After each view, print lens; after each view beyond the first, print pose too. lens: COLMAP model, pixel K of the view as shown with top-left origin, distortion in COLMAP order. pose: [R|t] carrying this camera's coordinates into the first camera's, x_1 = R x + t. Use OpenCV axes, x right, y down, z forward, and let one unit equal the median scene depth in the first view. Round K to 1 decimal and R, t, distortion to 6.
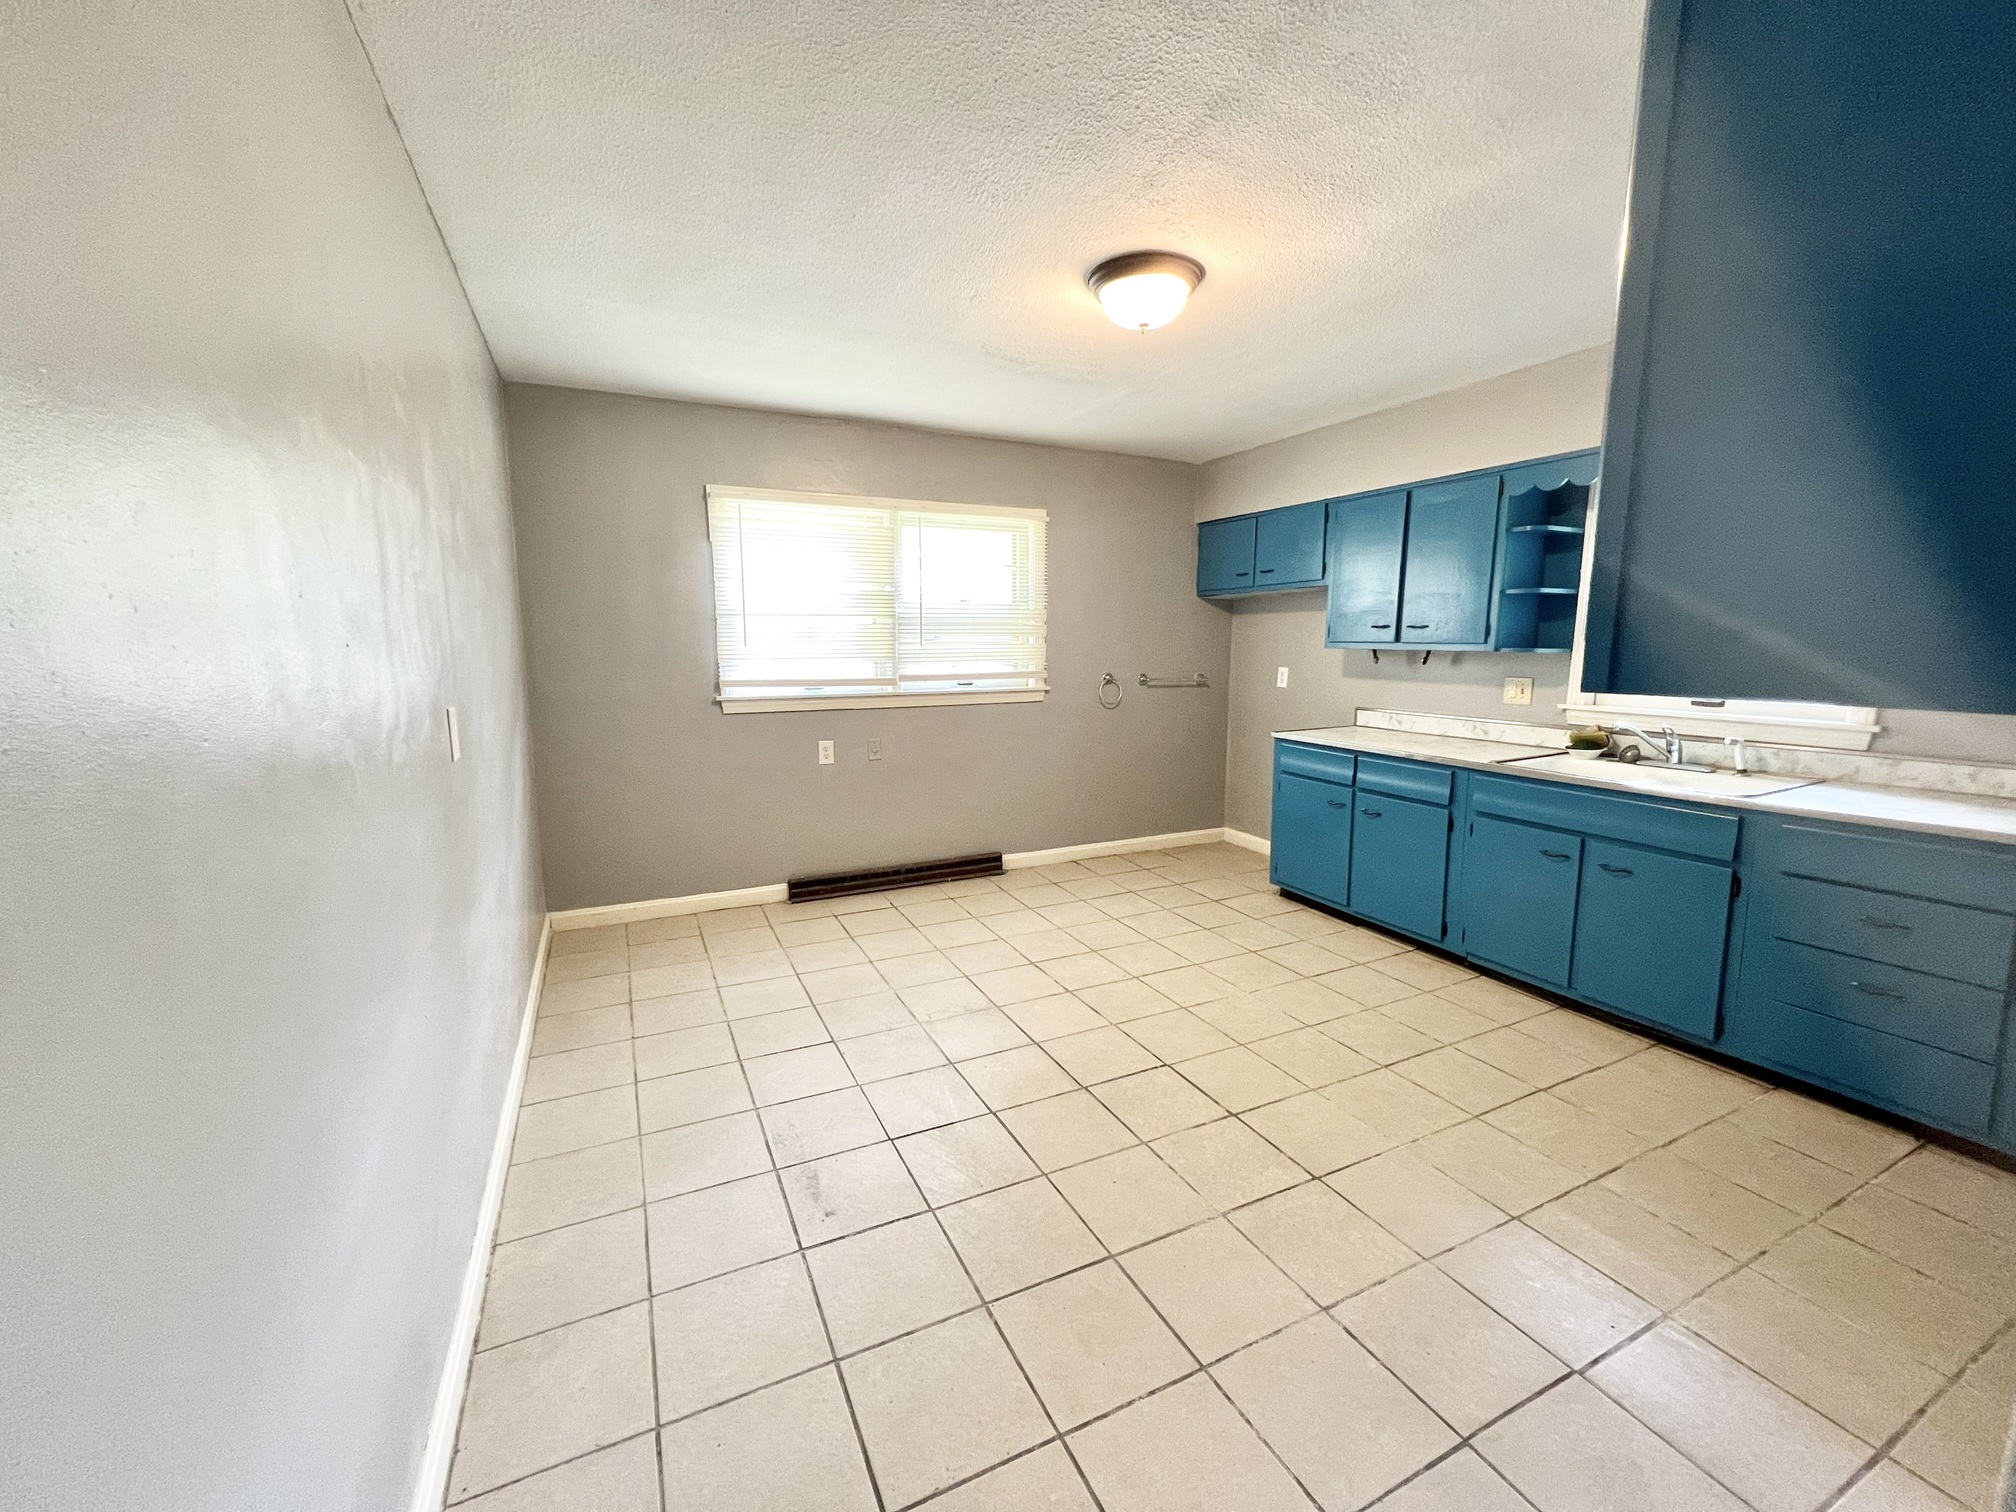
lens RADIAL K [[808.5, 0, 1006.7], [0, 808.5, 754.1], [0, 0, 1]] dist [-0.001138, -0.000057]
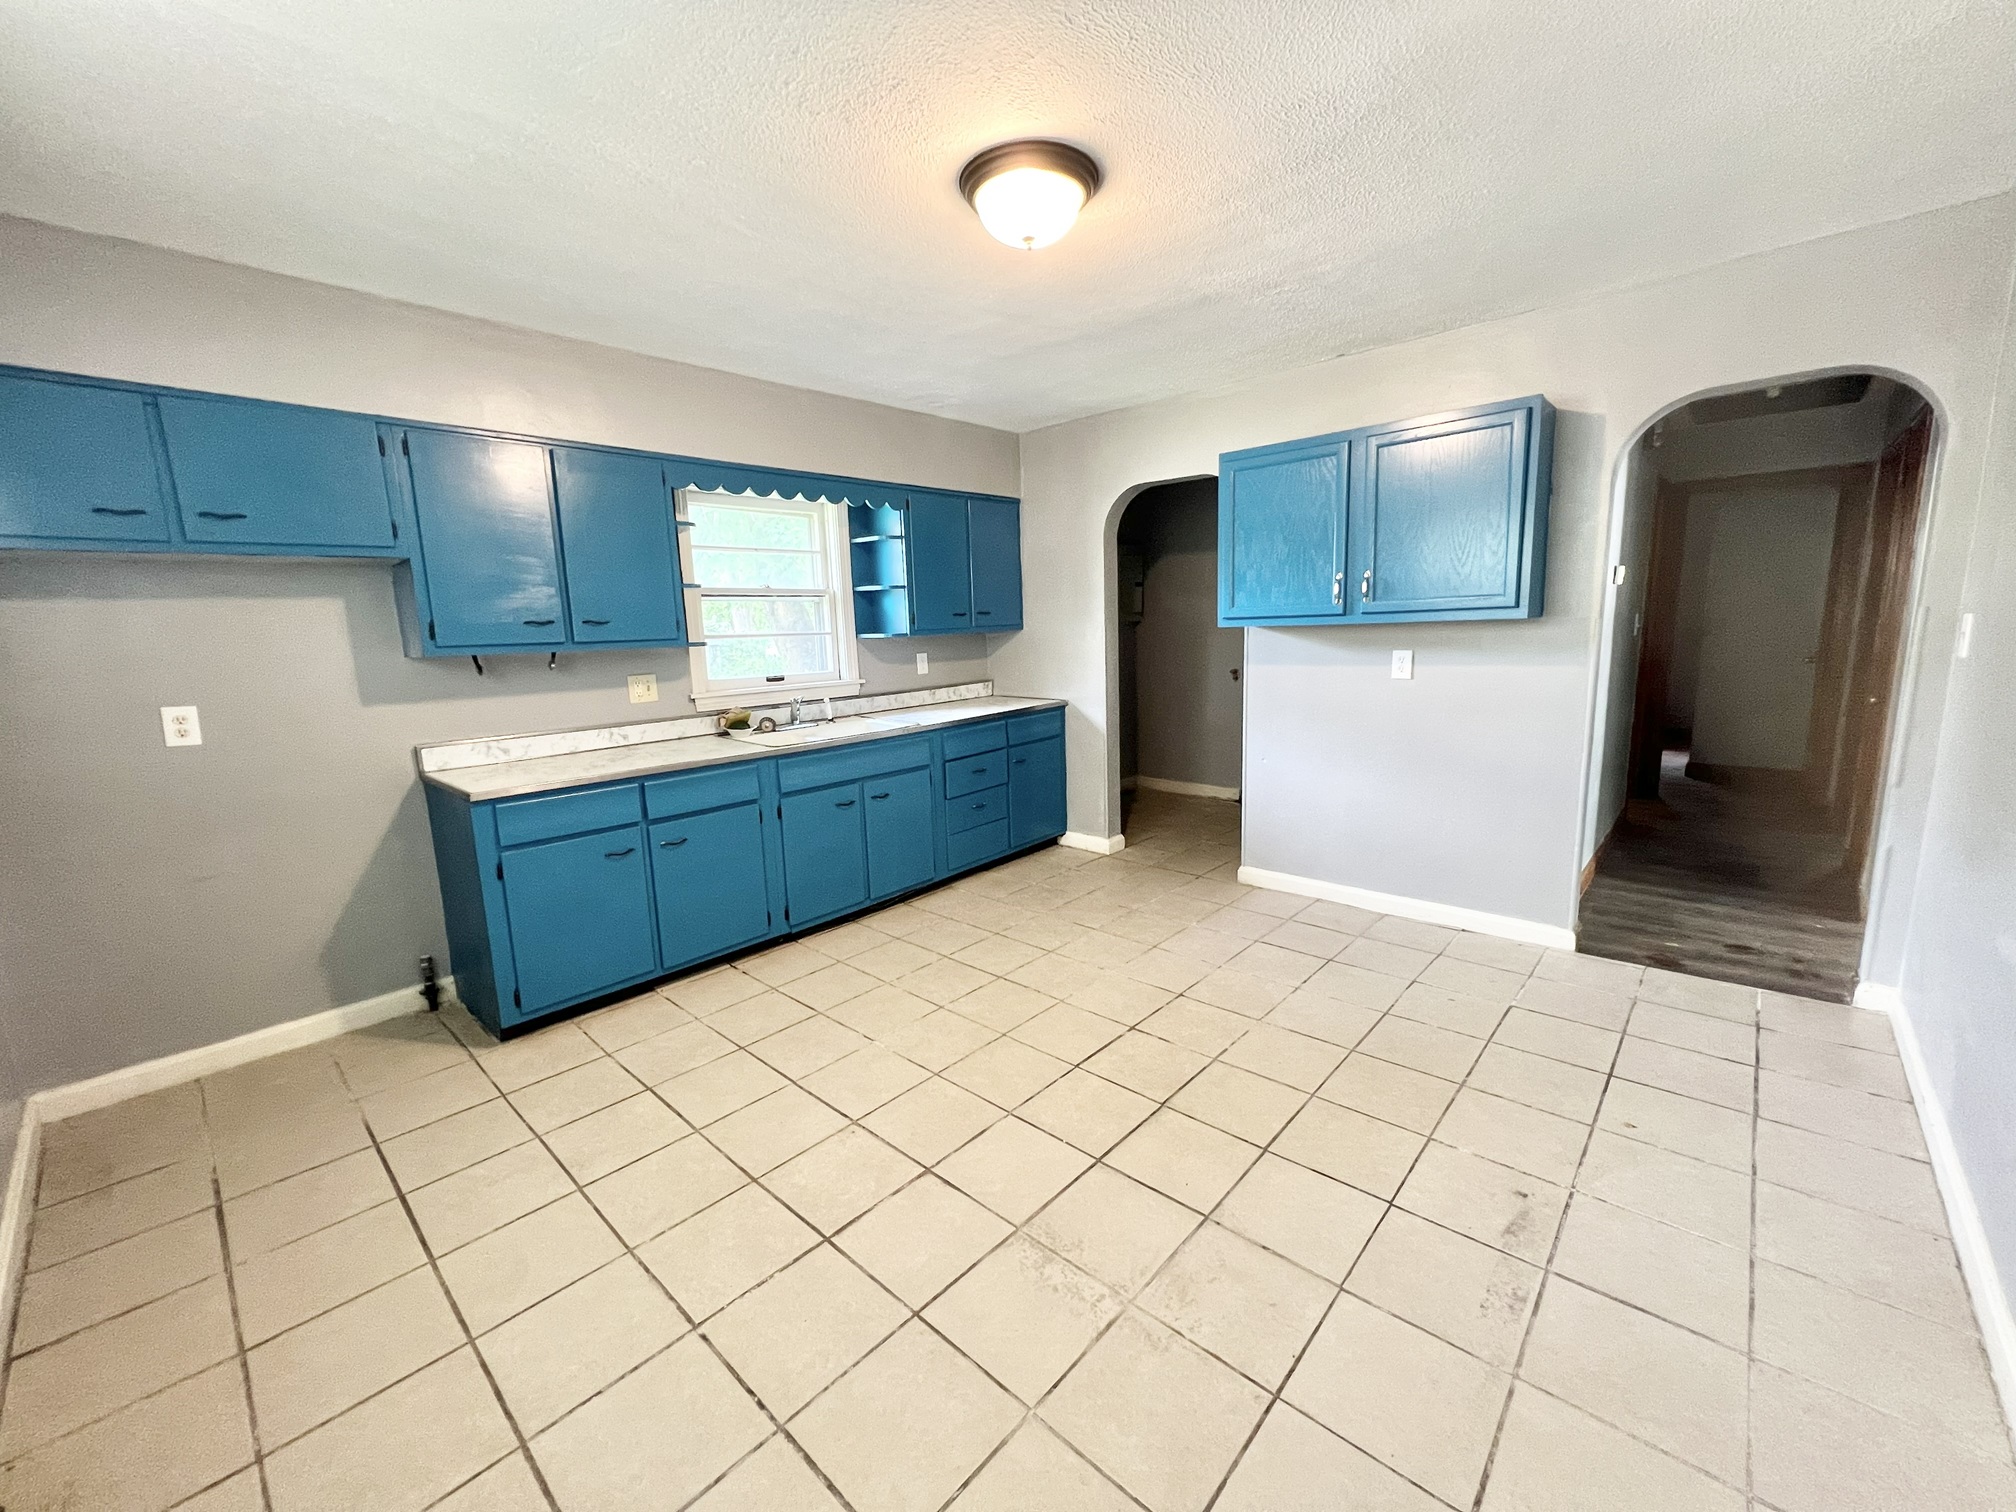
lens RADIAL K [[808.5, 0, 1005.6], [0, 808.5, 754.3], [0, 0, 1]] dist [-0.001138, -0.000057]
pose [[-0.368140, -0.136654, 0.919673, -0.487548], [0.163838, 0.964128, 0.208842, -0.150307], [-0.915221, 0.227561, -0.332545, 1.061675]]
